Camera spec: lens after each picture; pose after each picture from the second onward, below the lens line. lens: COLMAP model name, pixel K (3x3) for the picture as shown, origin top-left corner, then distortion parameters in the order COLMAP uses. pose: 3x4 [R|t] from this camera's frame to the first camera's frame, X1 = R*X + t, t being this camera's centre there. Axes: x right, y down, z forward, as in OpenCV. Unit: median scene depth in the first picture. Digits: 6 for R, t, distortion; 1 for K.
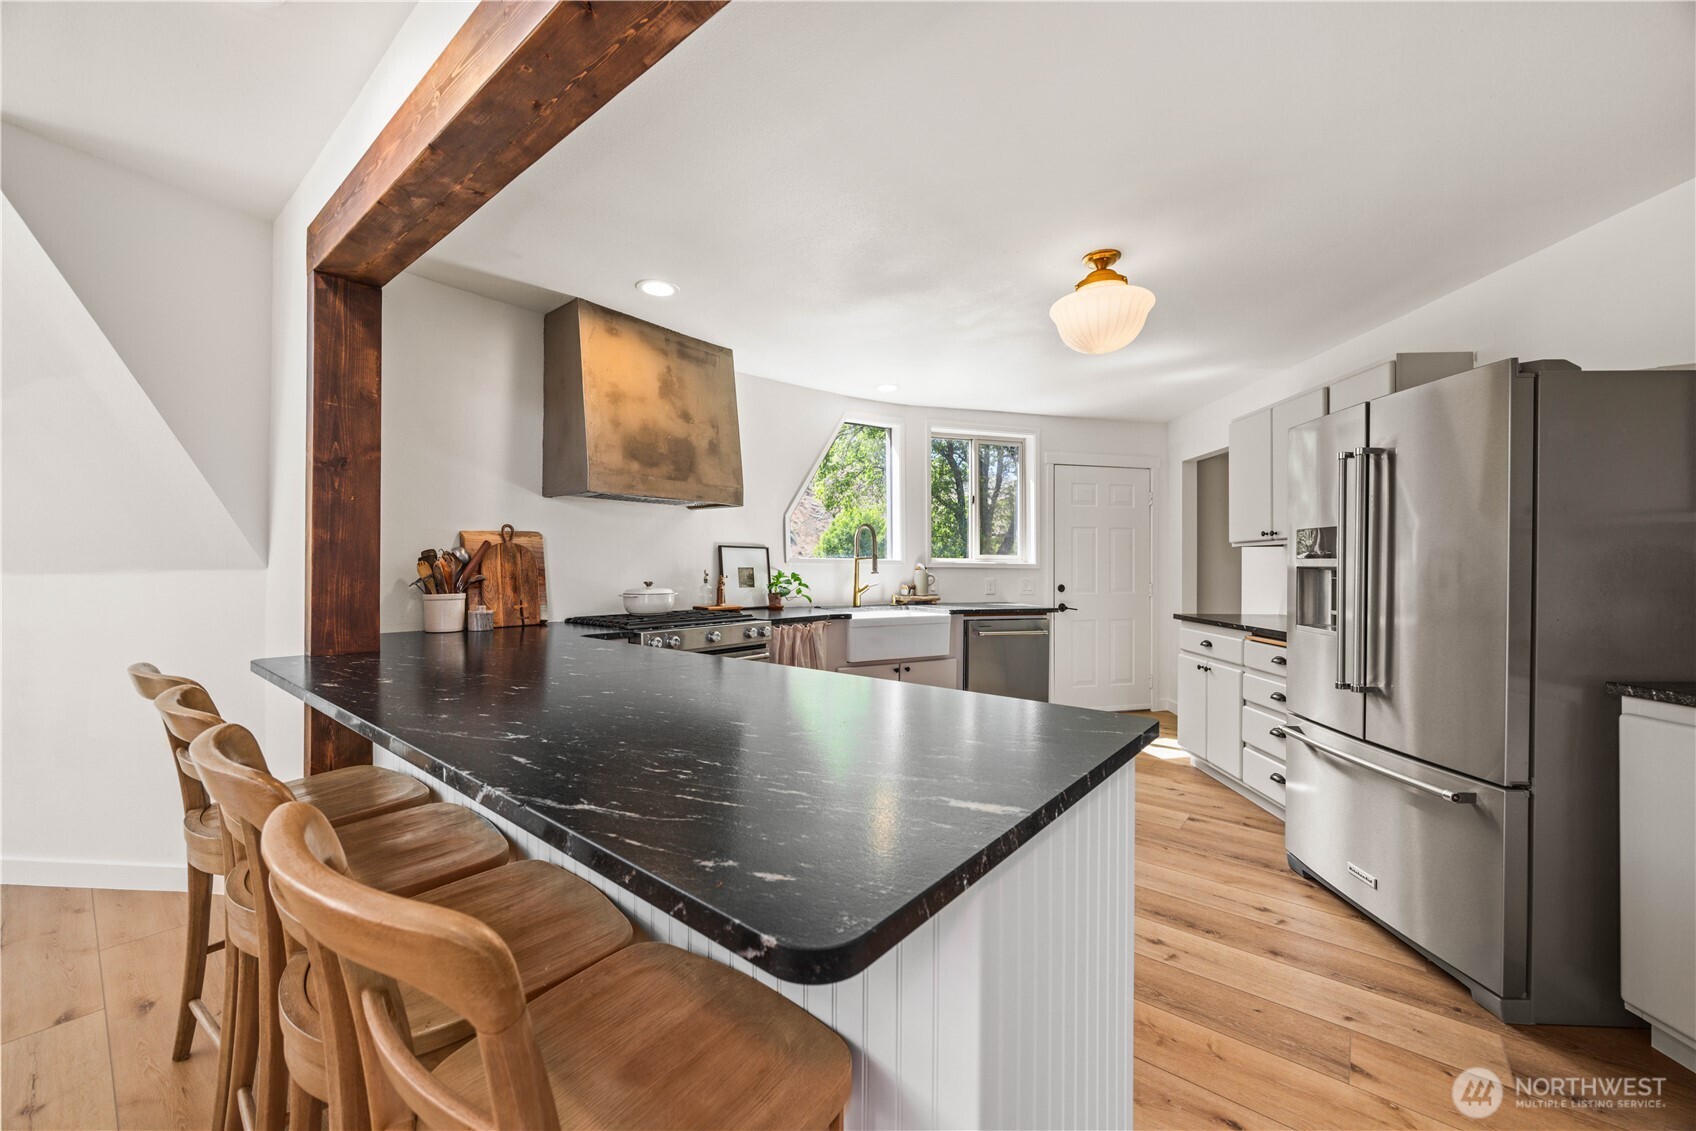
lens RADIAL K [[657.8, 0, 839.7], [0, 657.8, 559.5], [0, 0, 1]] dist [-0.001433, -0.000220]
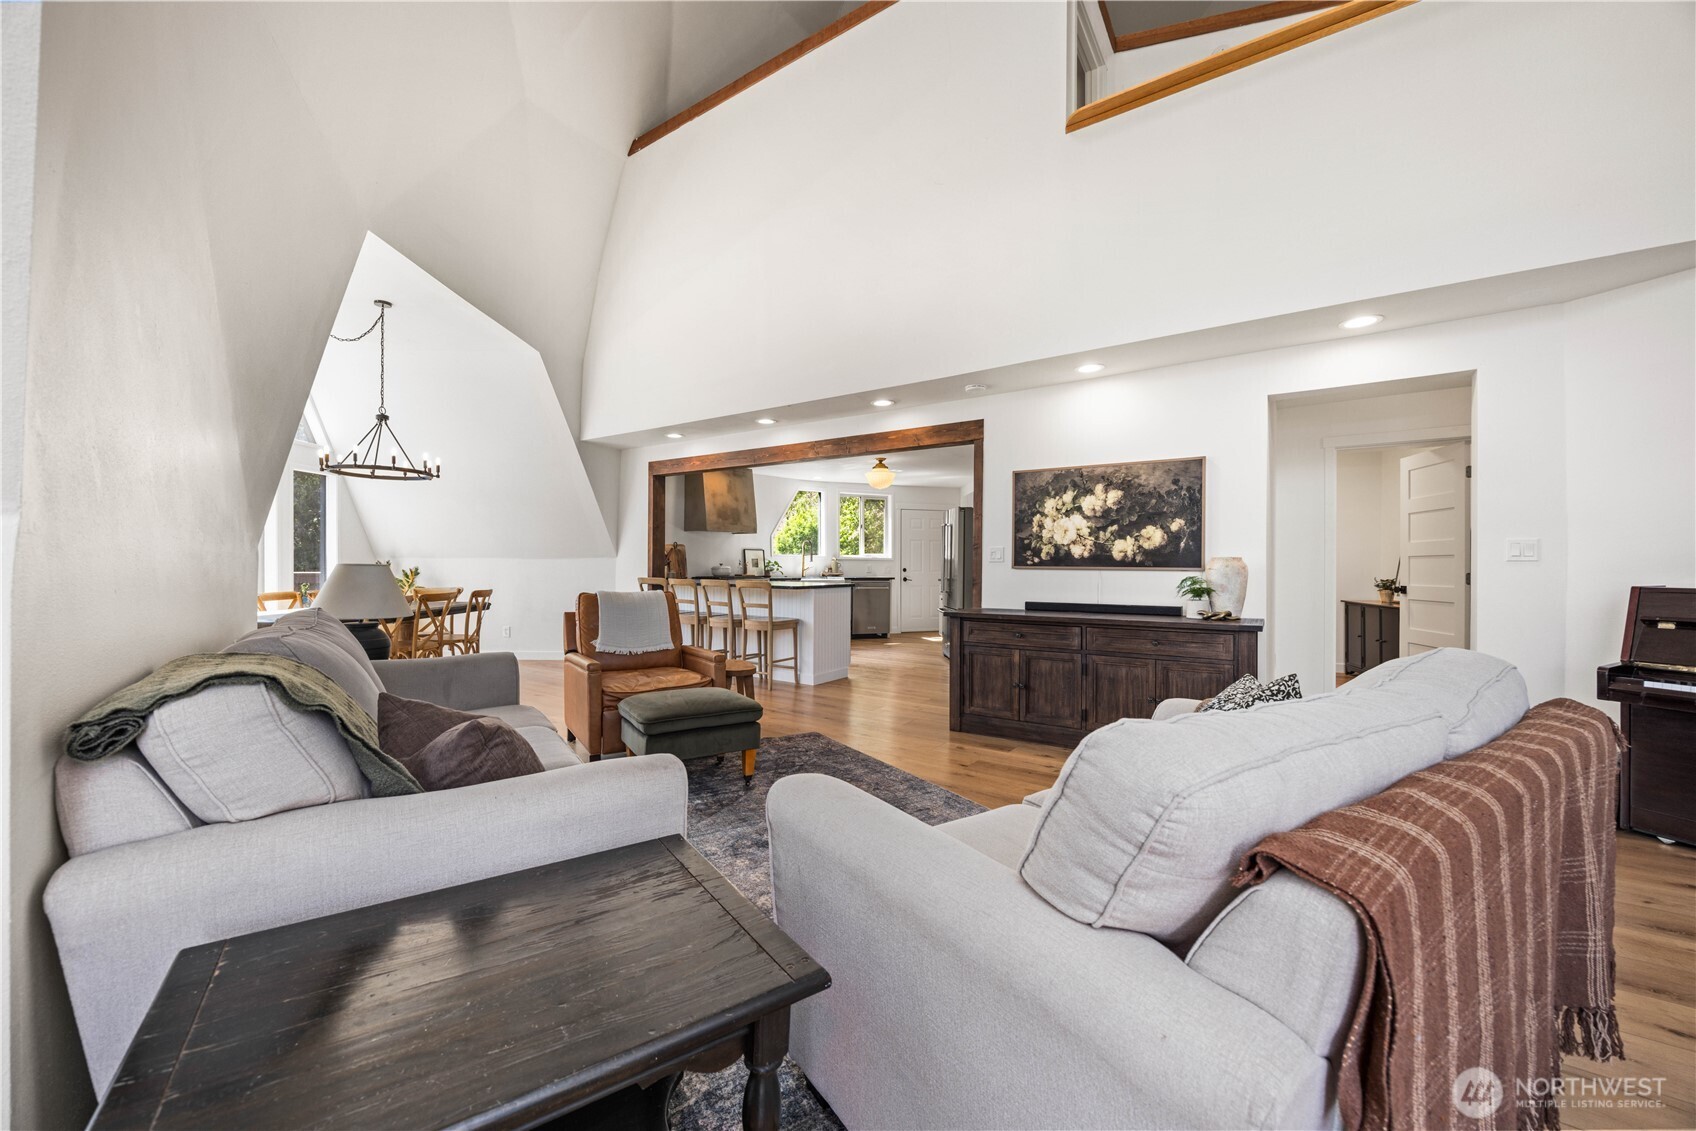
lens RADIAL K [[657.8, 0, 842.7], [0, 657.8, 564.5], [0, 0, 1]] dist [-0.001433, -0.000220]
pose [[0.997681, -0.002373, 0.068018, 0.009067], [0.002188, 0.999994, 0.002793, 0.033482], [-0.068024, -0.002638, 0.997680, -1.628243]]
